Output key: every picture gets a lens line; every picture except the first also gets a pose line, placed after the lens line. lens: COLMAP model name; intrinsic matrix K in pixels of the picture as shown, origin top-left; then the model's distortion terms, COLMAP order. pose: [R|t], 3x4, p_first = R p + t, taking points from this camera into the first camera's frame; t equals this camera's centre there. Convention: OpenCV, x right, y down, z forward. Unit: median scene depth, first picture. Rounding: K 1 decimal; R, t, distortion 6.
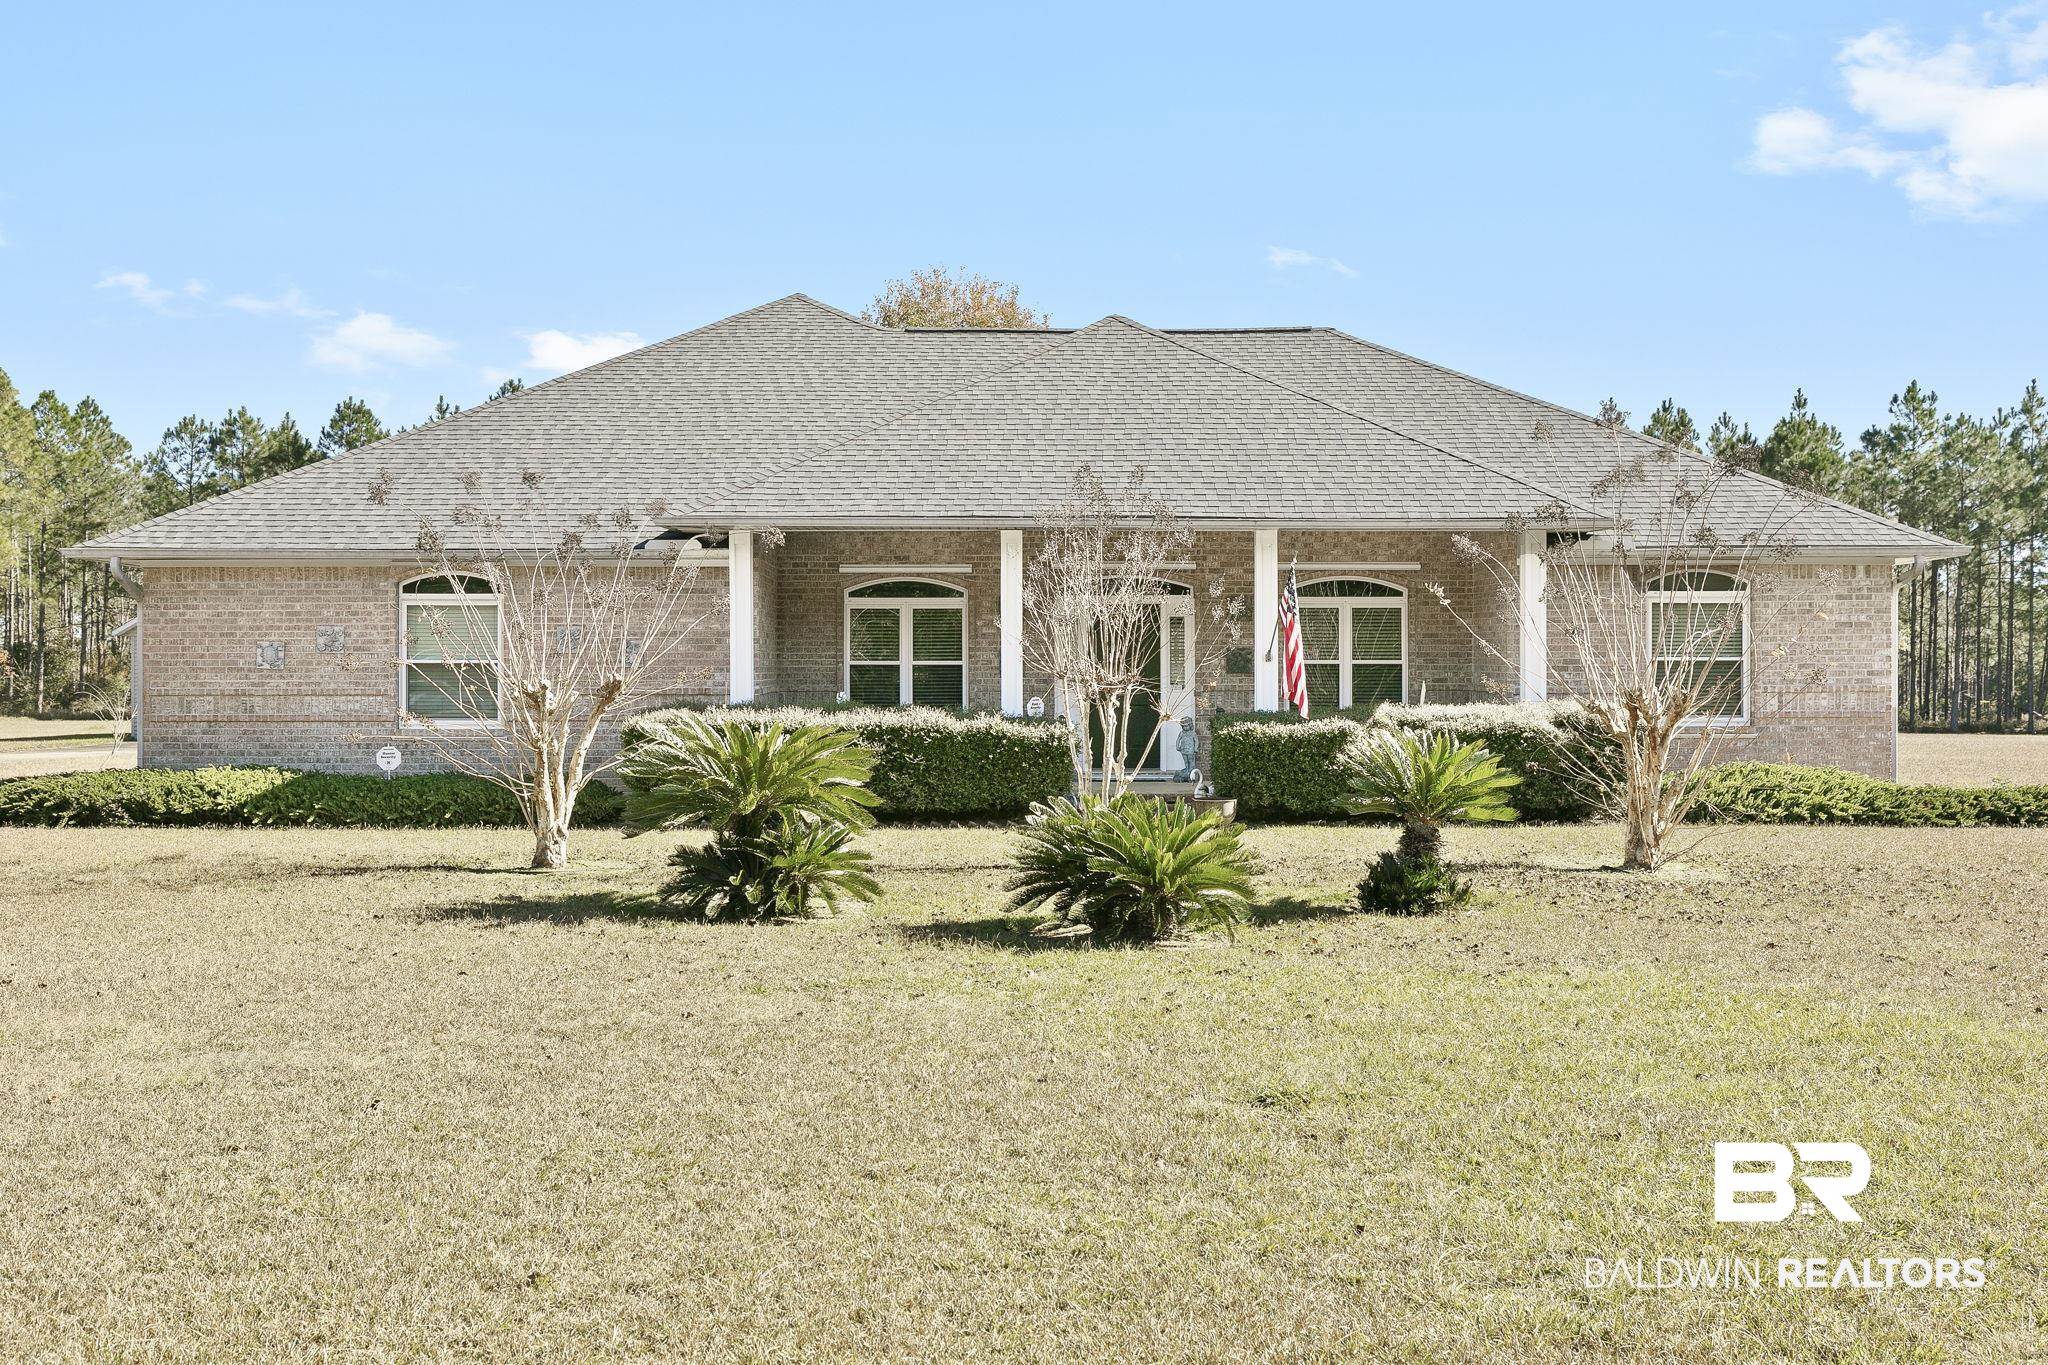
lens RADIAL K [[934.2, 0, 1029.7], [0, 934.2, 677.2], [0, 0, 1]] dist [0.000167, -0.000578]
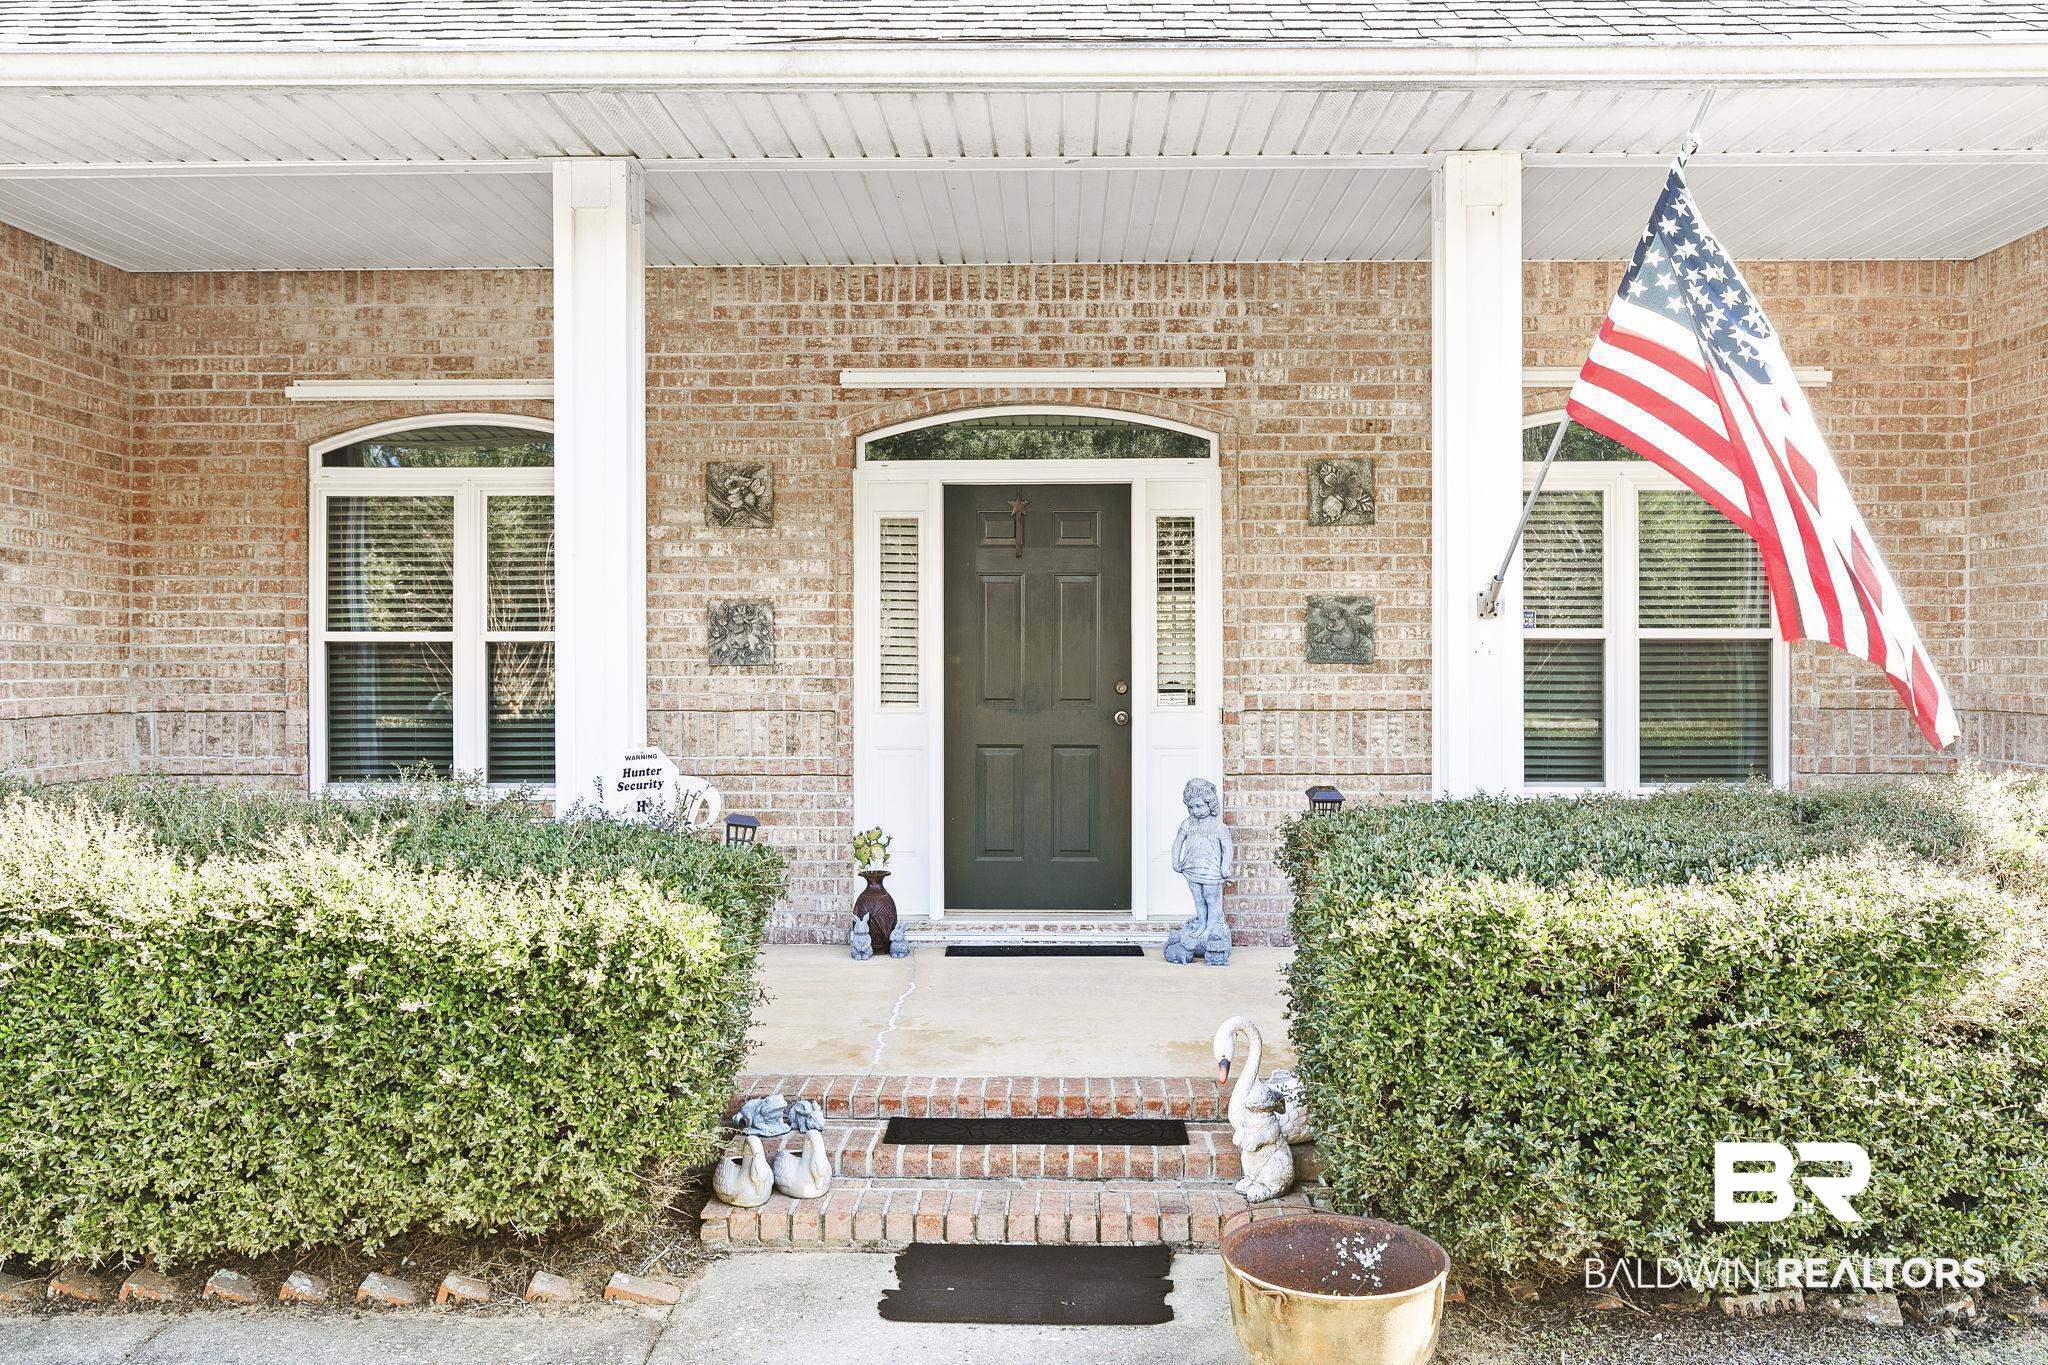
lens RADIAL K [[934.2, 0, 1029.7], [0, 934.2, 677.2], [0, 0, 1]] dist [0.000167, -0.000578]
pose [[0.999938, -0.000147, -0.011136, 0.103165], [0.000151, 1.000000, 0.000336, 0.001108], [0.011136, -0.000338, 0.999938, 0.621384]]
